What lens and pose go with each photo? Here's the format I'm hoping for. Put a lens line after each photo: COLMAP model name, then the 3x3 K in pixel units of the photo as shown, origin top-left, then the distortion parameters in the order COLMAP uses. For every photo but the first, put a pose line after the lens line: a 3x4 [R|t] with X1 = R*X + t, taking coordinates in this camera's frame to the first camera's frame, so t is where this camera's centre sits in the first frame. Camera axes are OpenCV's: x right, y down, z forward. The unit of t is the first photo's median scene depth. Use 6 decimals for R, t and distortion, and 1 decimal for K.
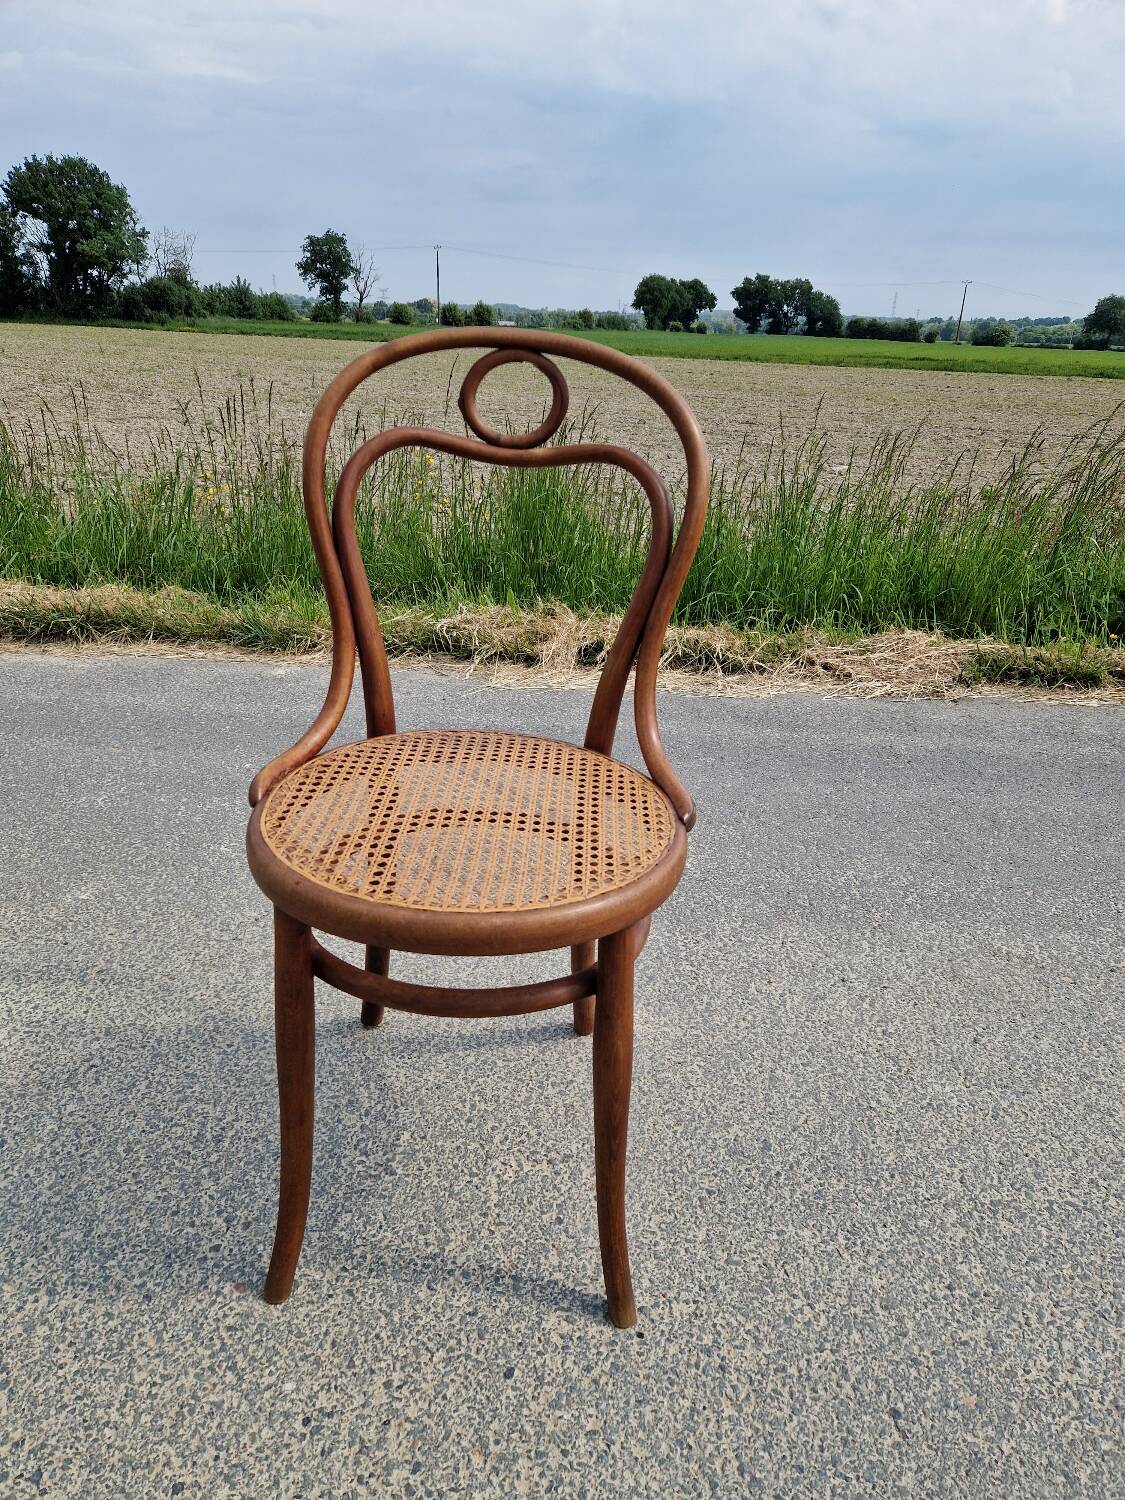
lens RADIAL K [[1015.3, 0, 567.5], [0, 1015.3, 756.5], [0, 0, 1]] dist [0.065820, -0.053847]
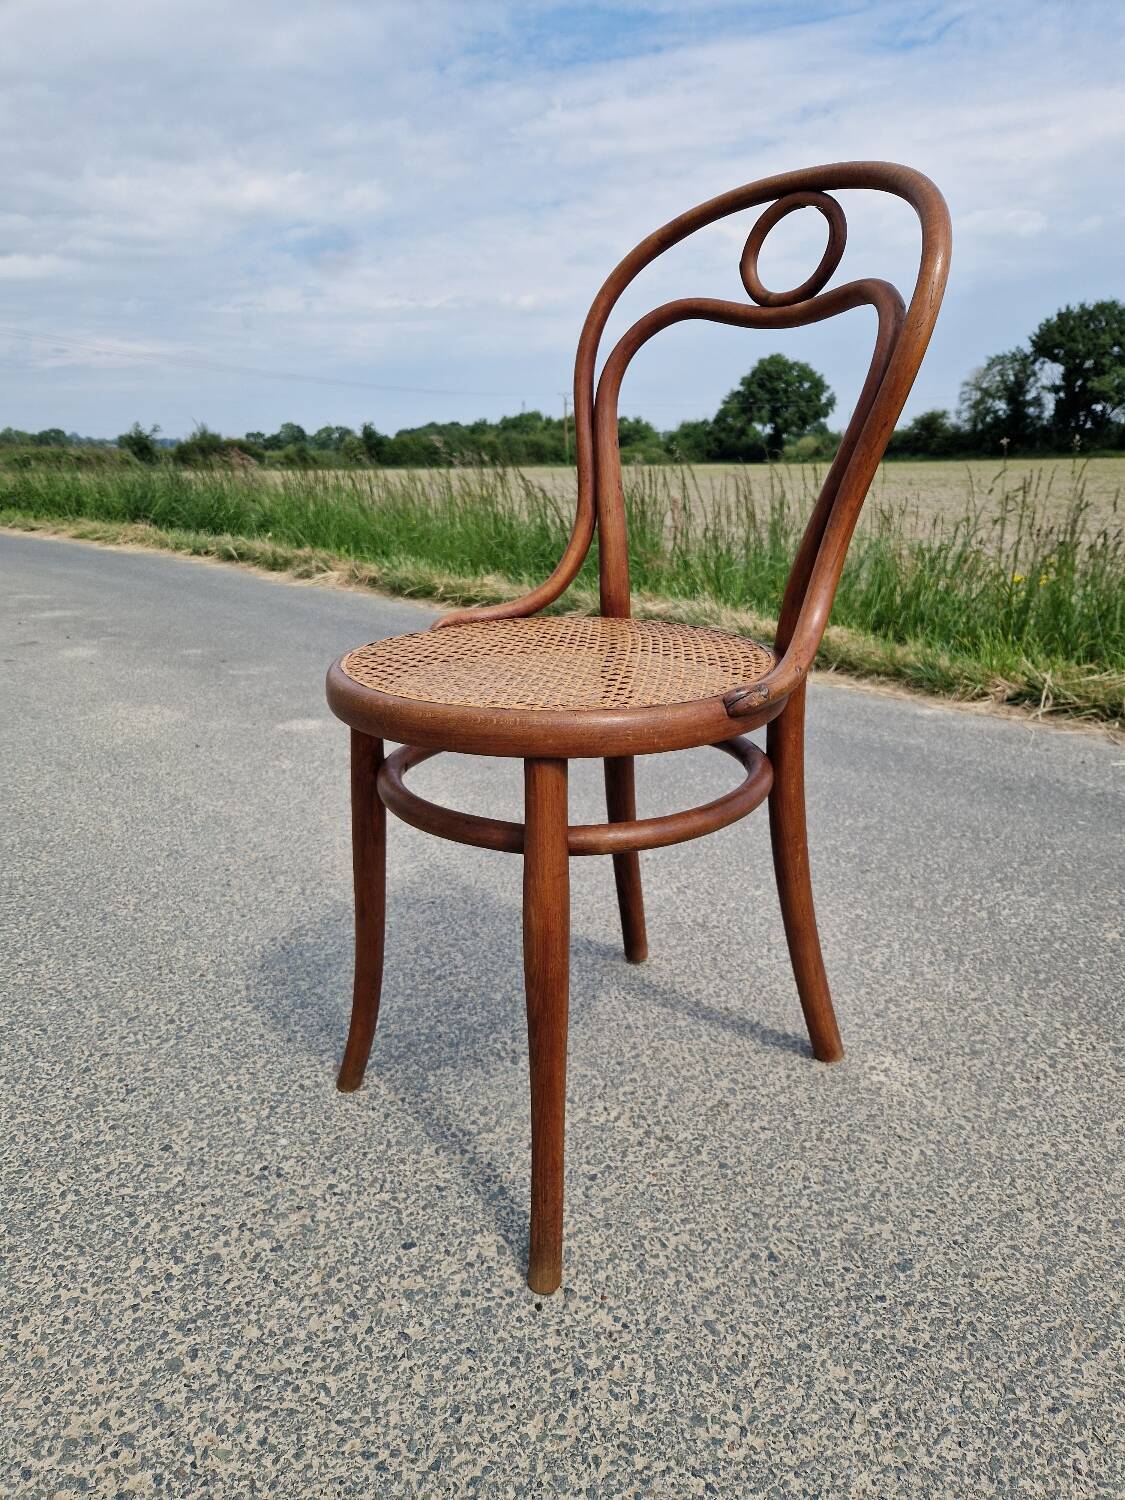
lens RADIAL K [[1025.2, 0, 562.5], [0, 1025.2, 750.0], [0, 0, 1]] dist [0.065448, -0.063373]
pose [[0.646472, 0.160599, -0.745843, 0.486856], [-0.255348, 0.966760, -0.013160, 0.110670], [0.718938, 0.198957, 0.665992, 0.295716]]
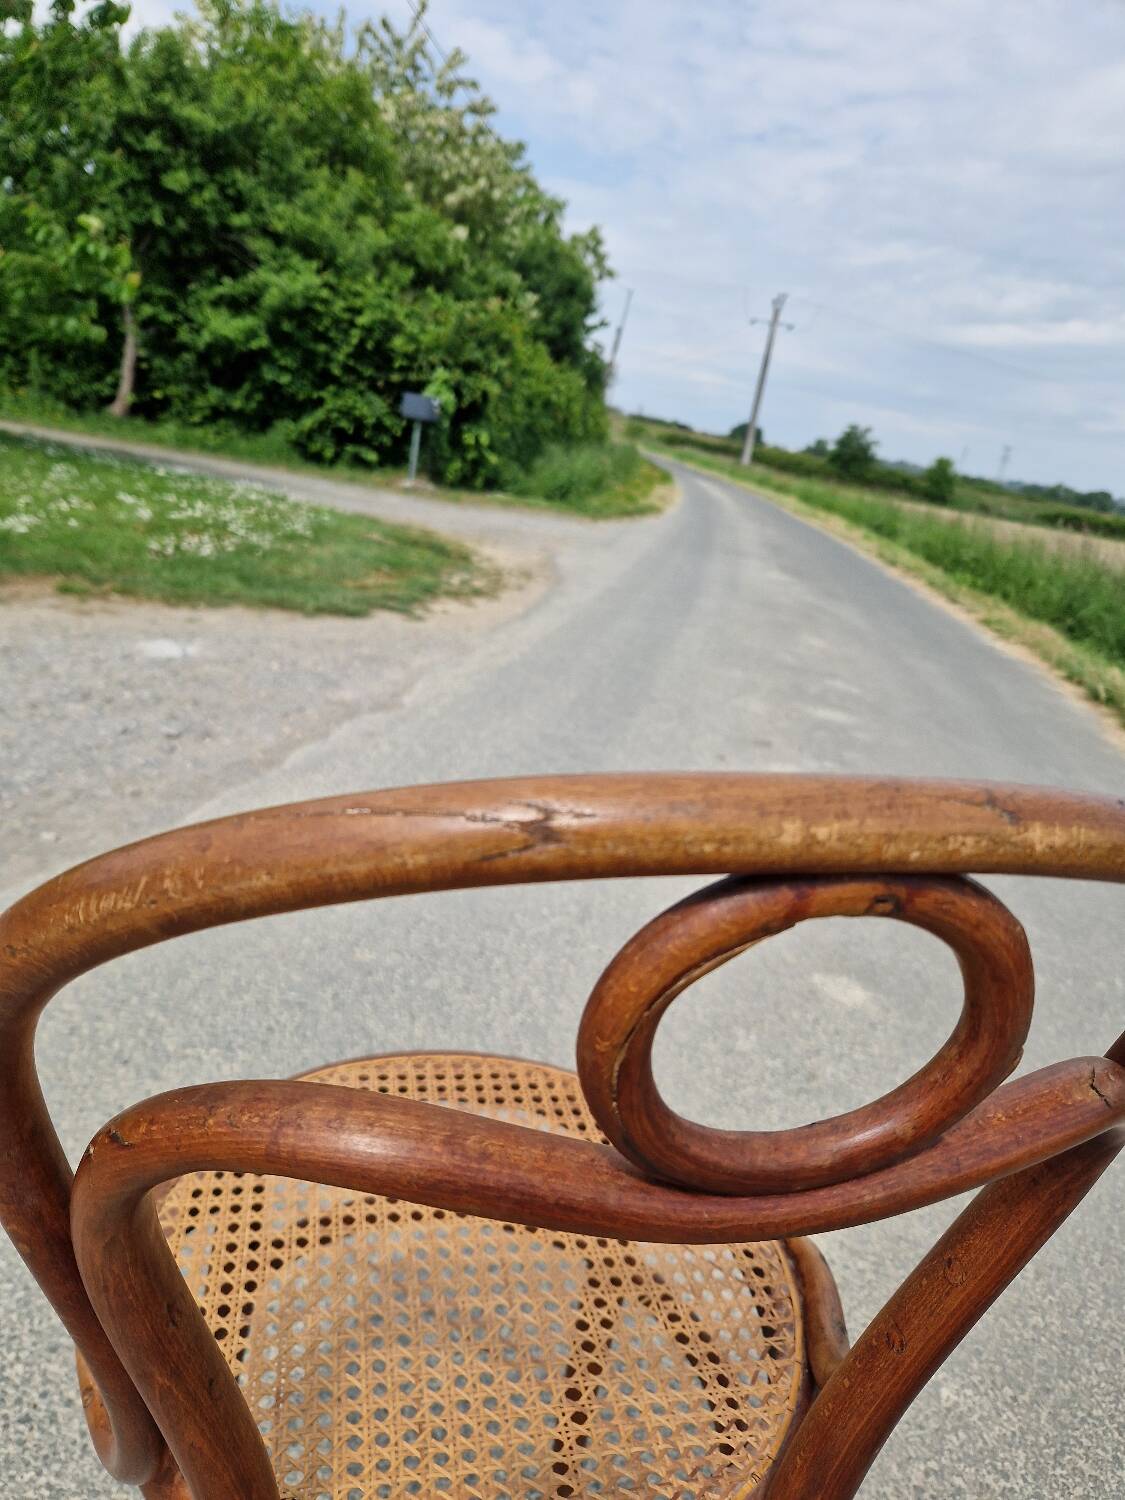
lens RADIAL K [[1032.8, 0, 558.7], [0, 1032.8, 755.5], [0, 0, 1]] dist [0.043014, -0.042017]
pose [[-0.204950, 0.227024, -0.952080, 0.186269], [-0.533826, 0.789388, 0.303144, -0.349152], [0.820381, 0.570374, -0.040594, 0.747281]]
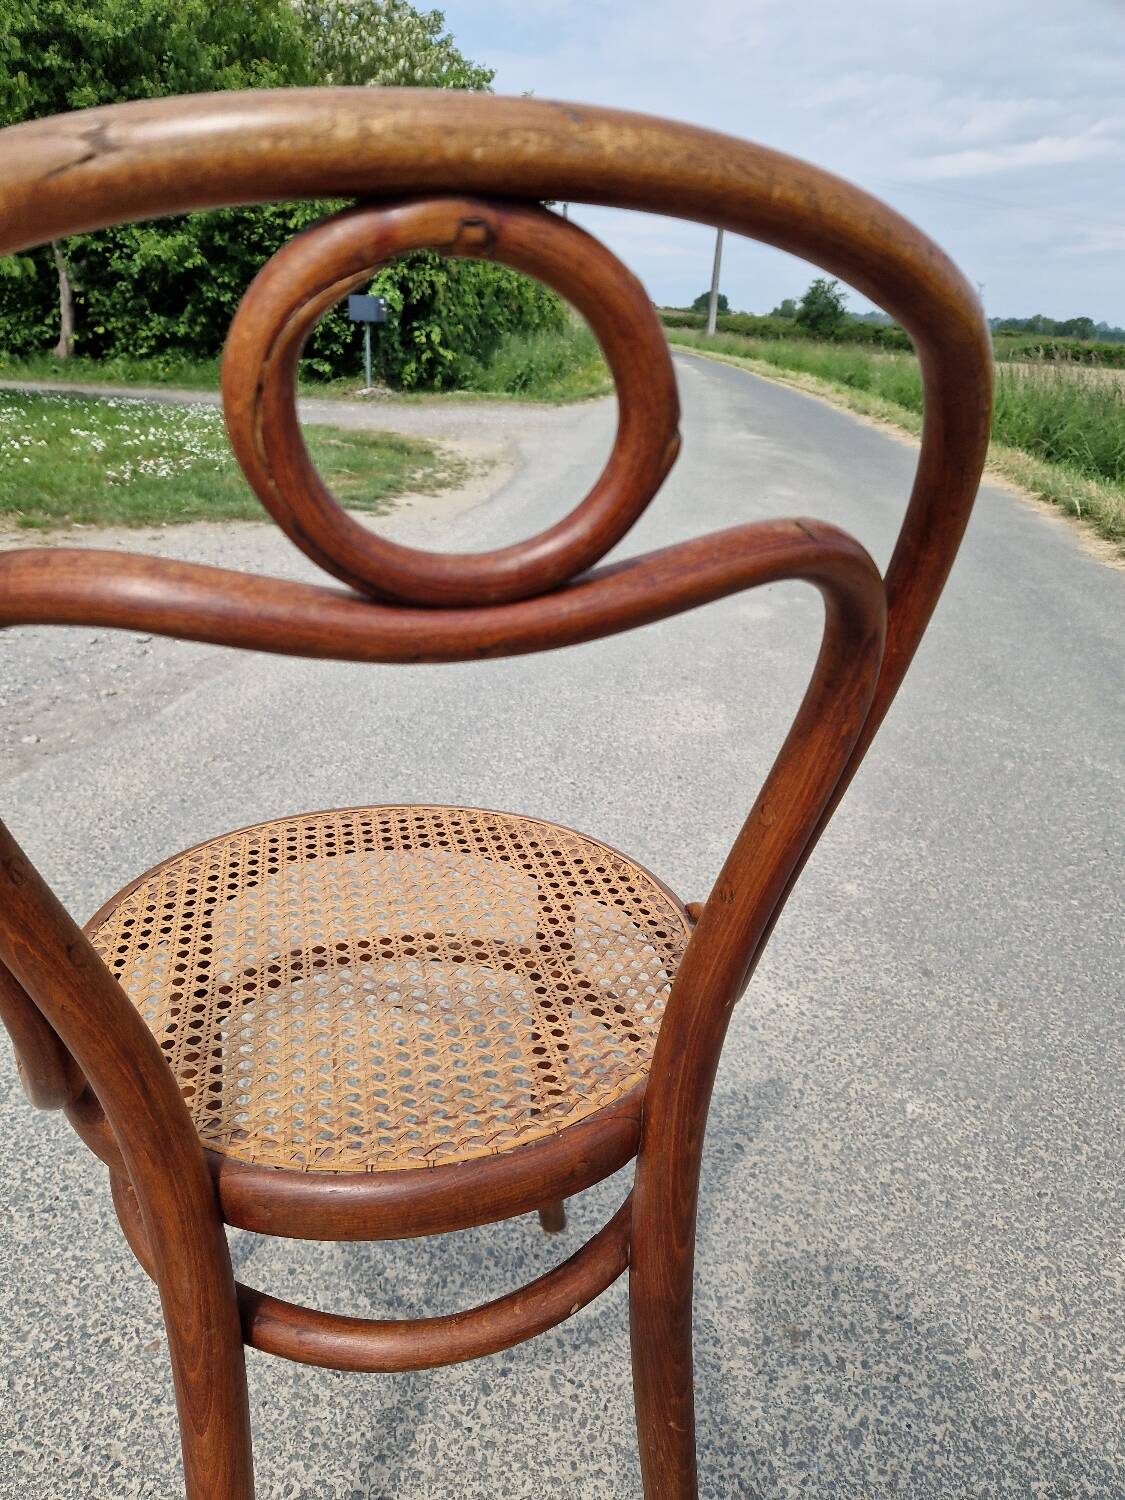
lens RADIAL K [[1020.0, 0, 553.7], [0, 1020.0, 755.7], [0, 0, 1]] dist [0.066056, -0.065234]
pose [[-0.181987, 0.336232, -0.924028, 0.213492], [-0.433674, 0.815943, 0.382314, -0.305178], [0.882501, 0.470304, -0.002676, 0.857678]]
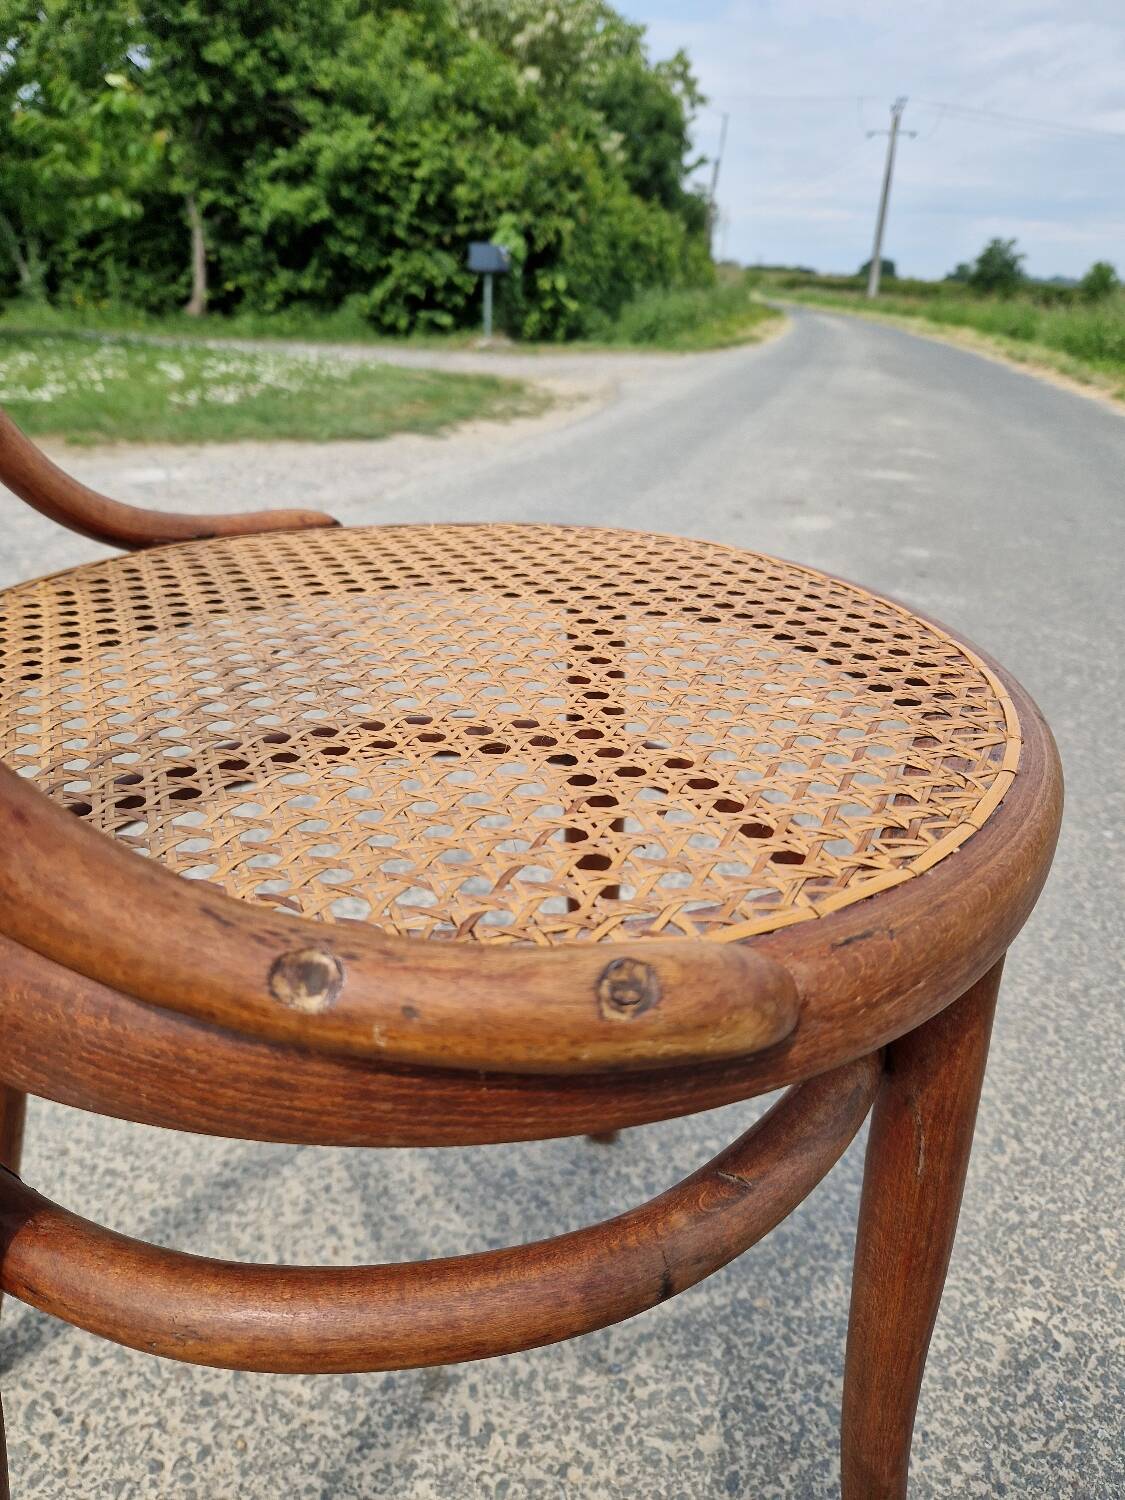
lens RADIAL K [[1039.1, 0, 567.2], [0, 1039.1, 748.7], [0, 0, 1]] dist [0.040432, -0.048693]
pose [[-0.309915, 0.333911, -0.890200, -0.045214], [-0.413742, 0.795631, 0.442479, -0.228354], [0.856020, 0.505444, -0.108425, 1.153912]]
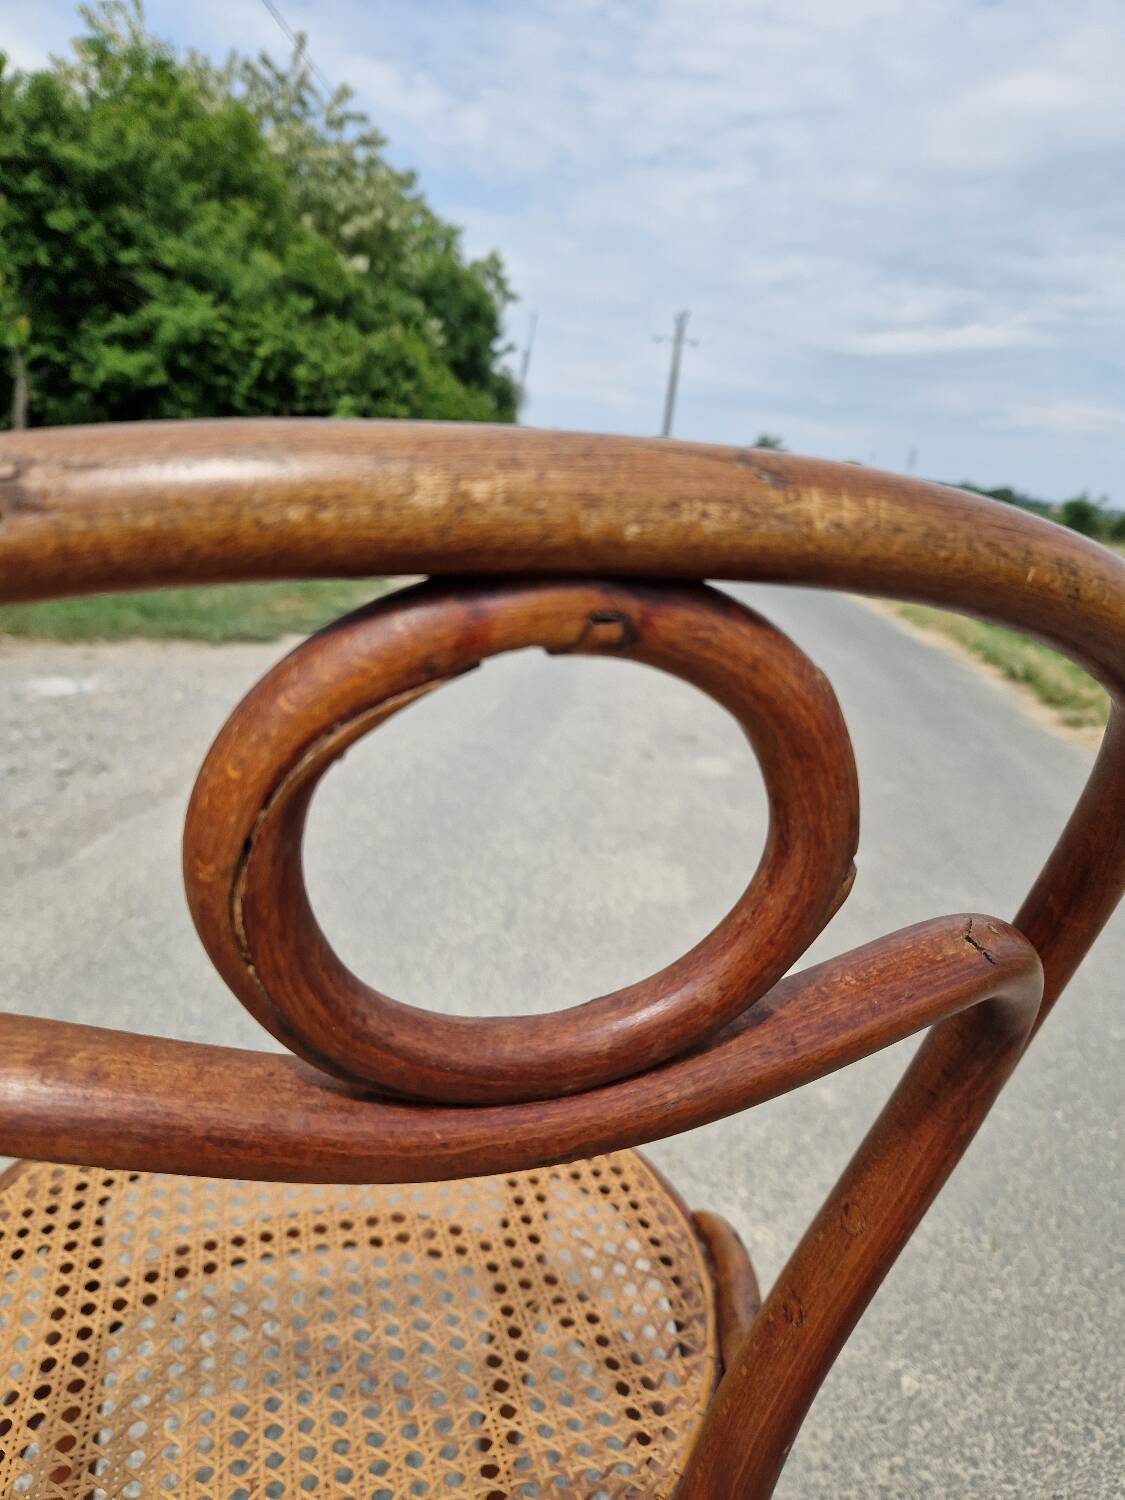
lens RADIAL K [[1039.1, 0, 567.2], [0, 1039.1, 748.7], [0, 0, 1]] dist [0.040432, -0.048693]
pose [[-0.125817, 0.211073, -0.969339, 0.132899], [-0.491120, 0.835716, 0.245723, -0.320653], [0.861958, 0.506978, -0.001486, 0.803354]]
